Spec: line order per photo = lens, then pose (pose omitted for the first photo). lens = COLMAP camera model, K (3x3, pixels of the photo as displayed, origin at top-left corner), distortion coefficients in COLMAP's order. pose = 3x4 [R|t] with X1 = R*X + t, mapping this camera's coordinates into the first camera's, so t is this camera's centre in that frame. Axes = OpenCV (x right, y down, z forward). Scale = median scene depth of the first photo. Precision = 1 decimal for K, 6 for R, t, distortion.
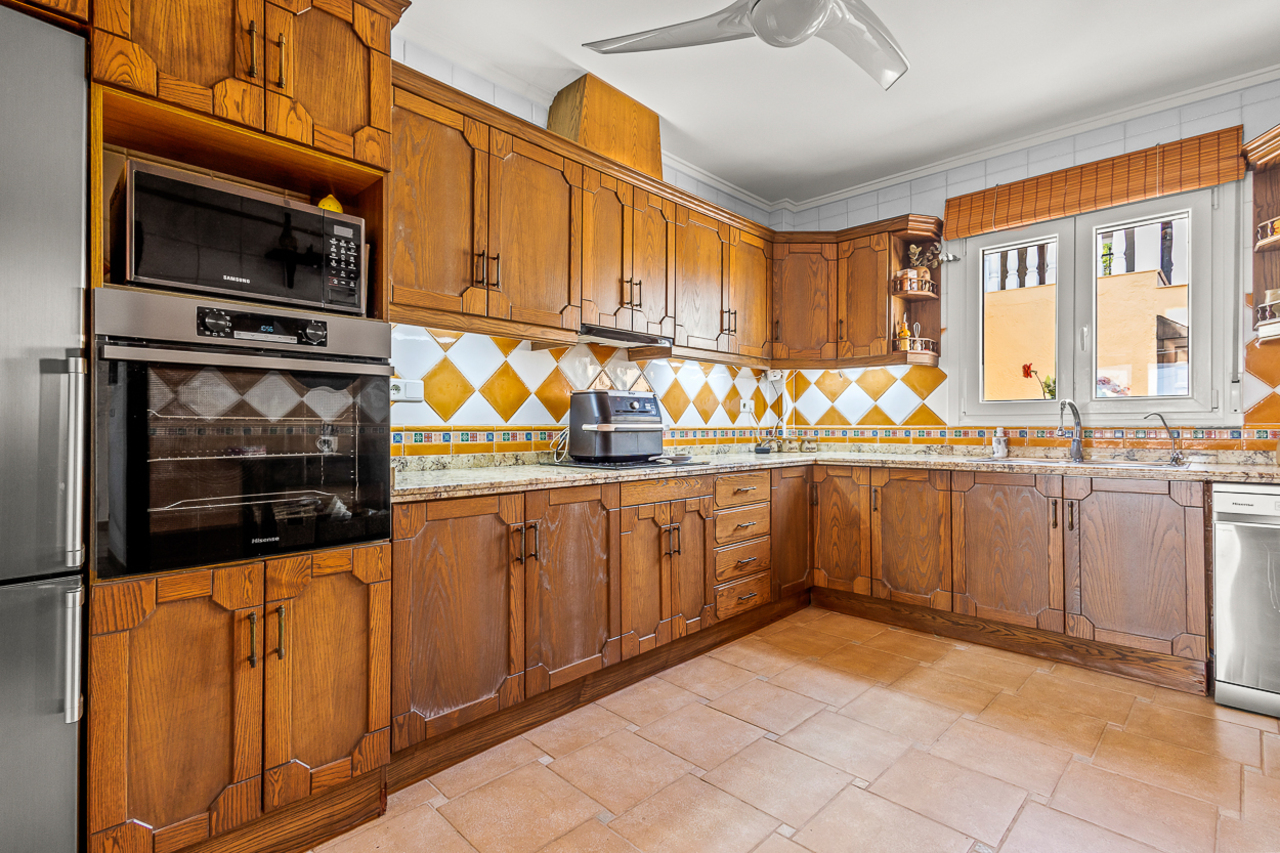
lens RADIAL K [[590.7, 0, 631.5], [0, 590.7, 432.2], [0, 0, 1]] dist [0.006850, -0.002715]
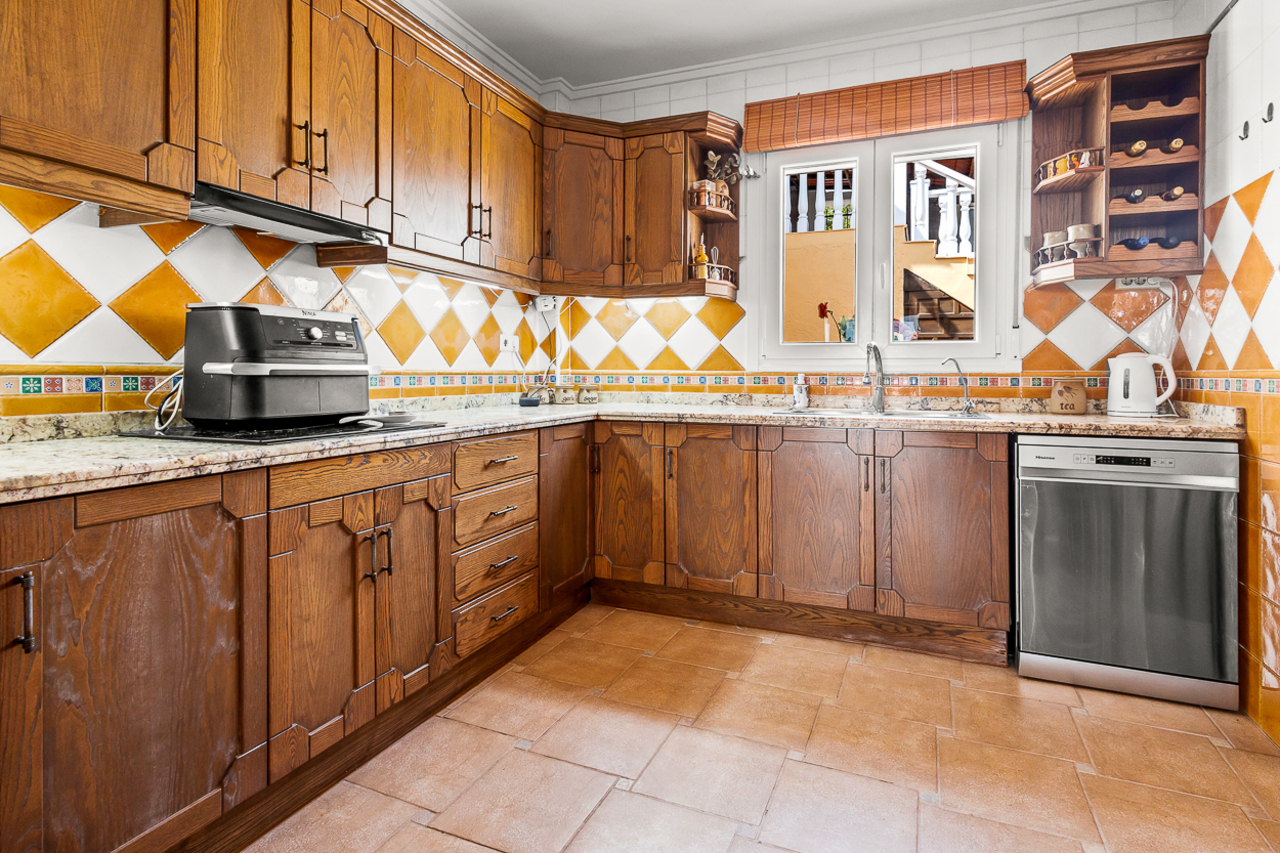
lens RADIAL K [[644.3, 0, 672.5], [0, 644.3, 381.2], [0, 0, 1]] dist [0.013969, -0.003946]
pose [[0.909928, 0.000913, 0.414765, 0.070182], [-0.002829, 0.999988, 0.004006, 0.000174], [-0.414756, -0.004818, 0.909920, 0.263336]]
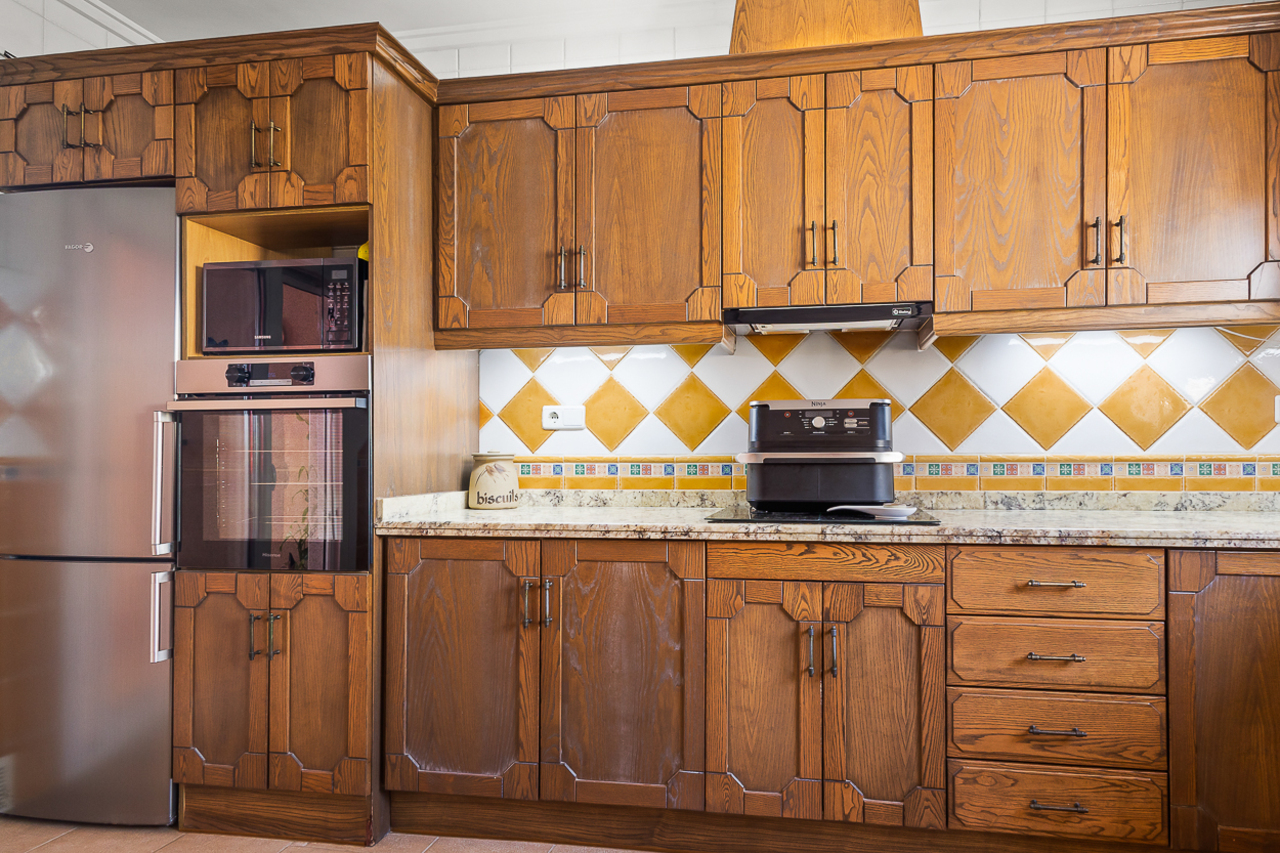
lens RADIAL K [[683.4, 0, 655.9], [0, 683.4, 456.9], [0, 0, 1]] dist [0.007500, 0.000489]
pose [[0.587210, -0.001881, -0.809432, 0.533276], [-0.003647, 0.999981, -0.004969, -0.004936], [0.809426, 0.005870, 0.587192, 0.469733]]
